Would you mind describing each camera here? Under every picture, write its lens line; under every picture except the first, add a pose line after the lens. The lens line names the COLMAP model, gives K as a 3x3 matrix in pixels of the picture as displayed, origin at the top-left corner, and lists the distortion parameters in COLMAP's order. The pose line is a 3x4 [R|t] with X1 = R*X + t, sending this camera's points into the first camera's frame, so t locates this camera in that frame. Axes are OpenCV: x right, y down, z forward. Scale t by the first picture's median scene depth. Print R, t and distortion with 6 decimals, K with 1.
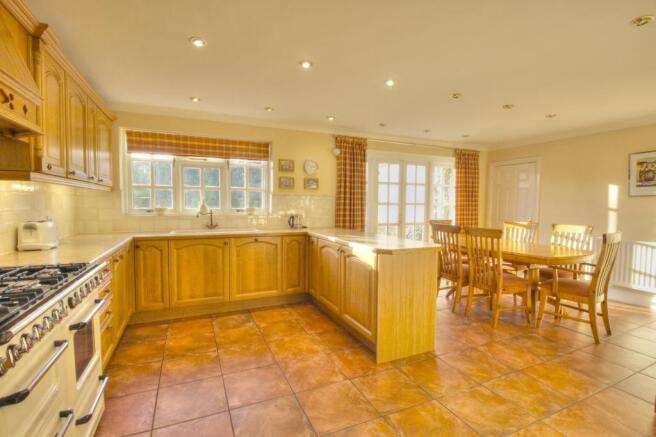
lens RADIAL K [[305.0, 0, 328.1], [0, 305.0, 219.2], [0, 0, 1]] dist [-0.014201, -0.002836]
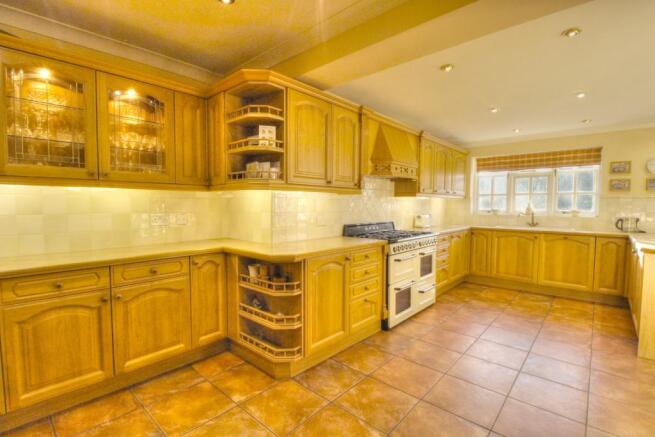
lens RADIAL K [[304.5, 0, 326.1], [0, 304.5, 221.8], [0, 0, 1]] dist [-0.014201, -0.002836]
pose [[0.395929, 0.044753, -0.917190, 0.450656], [-0.046714, 0.998500, 0.028556, 0.018221], [0.917092, 0.031539, 0.397426, -0.294034]]
